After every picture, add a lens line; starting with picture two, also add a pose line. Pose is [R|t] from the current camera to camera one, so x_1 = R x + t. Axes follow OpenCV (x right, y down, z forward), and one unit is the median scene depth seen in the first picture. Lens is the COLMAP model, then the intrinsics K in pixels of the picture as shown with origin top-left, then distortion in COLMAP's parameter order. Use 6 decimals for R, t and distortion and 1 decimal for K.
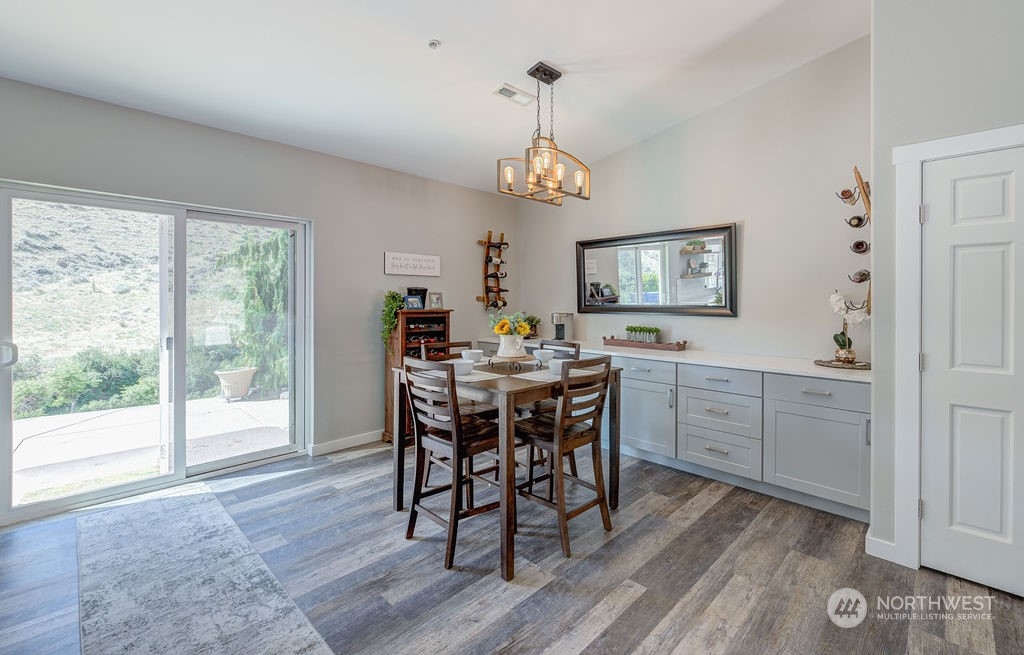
lens RADIAL K [[435.3, 0, 521.1], [0, 435.3, 299.1], [0, 0, 1]] dist [0.002403, -0.002767]
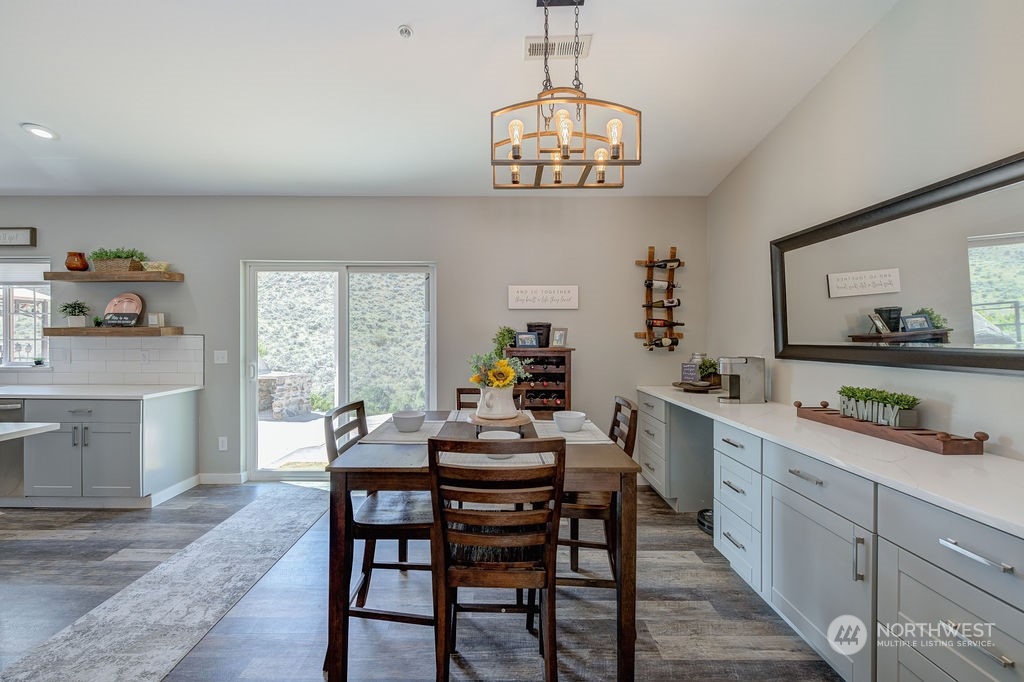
lens RADIAL K [[411.3, 0, 503.6], [0, 411.3, 337.8], [0, 0, 1]] dist [-0.004824, -0.000438]
pose [[0.703721, 0.000561, -0.710477, 0.304853], [0.001434, 0.999997, 0.002211, 0.001809], [0.710475, -0.002575, 0.703717, 0.362210]]
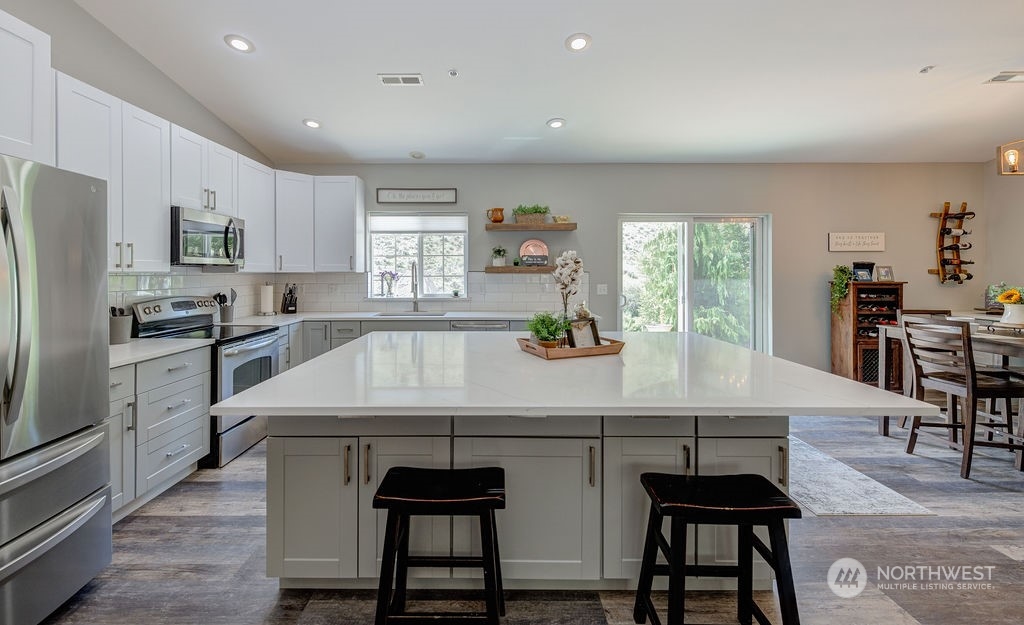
lens RADIAL K [[419.5, 0, 498.1], [0, 419.5, 271.5], [0, 0, 1]] dist [0.003555, -0.001032]
pose [[0.701473, -0.005995, -0.712671, -0.126371], [0.004243, 0.999982, -0.004235, -0.001423], [0.712683, -0.000053, 0.701486, -0.454648]]
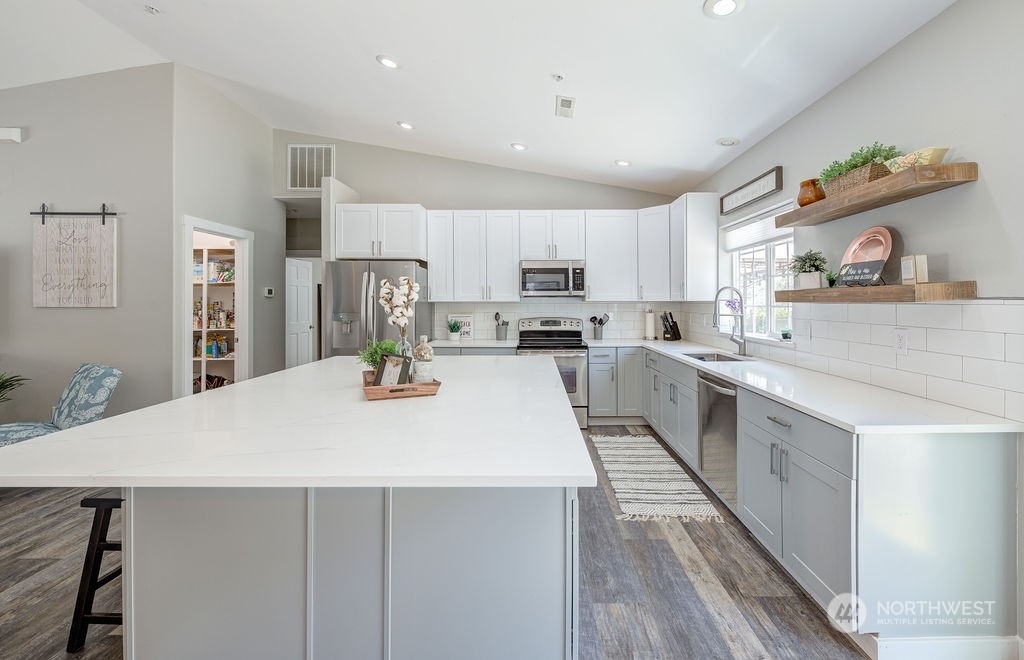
lens RADIAL K [[427.8, 0, 533.5], [0, 427.8, 302.1], [0, 0, 1]] dist [0.002387, -0.001182]
pose [[-0.711810, -0.002698, -0.702367, -0.210795], [-0.000029, 0.999993, -0.003811, 0.000976], [0.702372, -0.002692, -0.711805, 0.486592]]
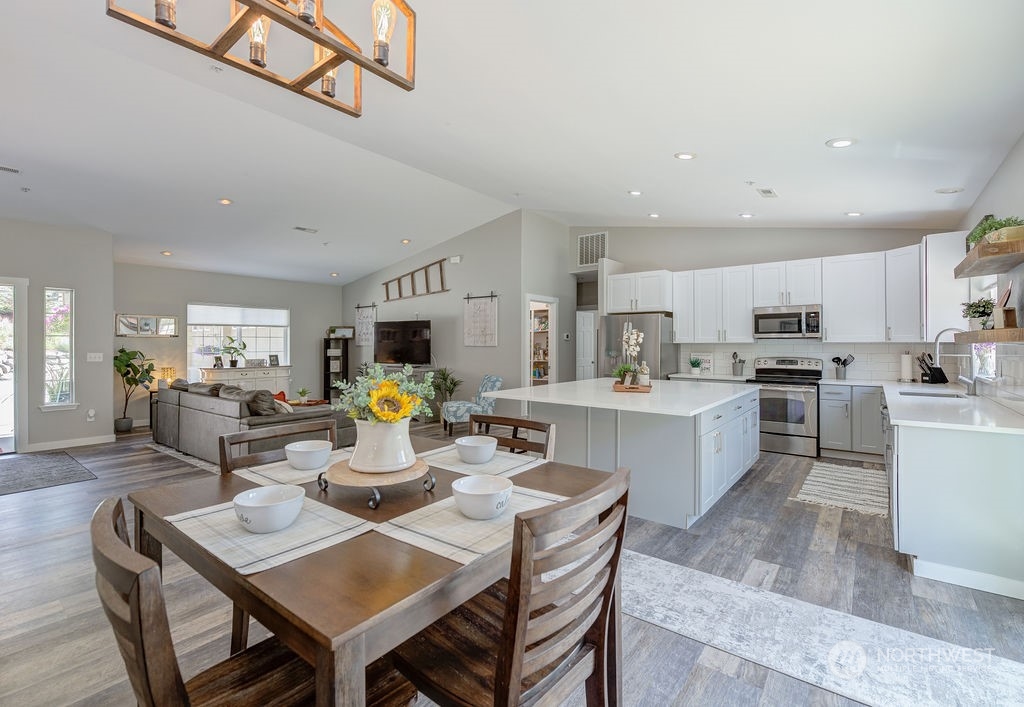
lens RADIAL K [[458.6, 0, 497.6], [0, 458.6, 343.9], [0, 0, 1]] dist [-0.002015, -0.000250]
pose [[-0.995969, -0.002397, -0.089667, -0.063832], [-0.002234, 0.999996, -0.001923, 0.002863], [0.089672, -0.001715, -0.995970, 1.001047]]
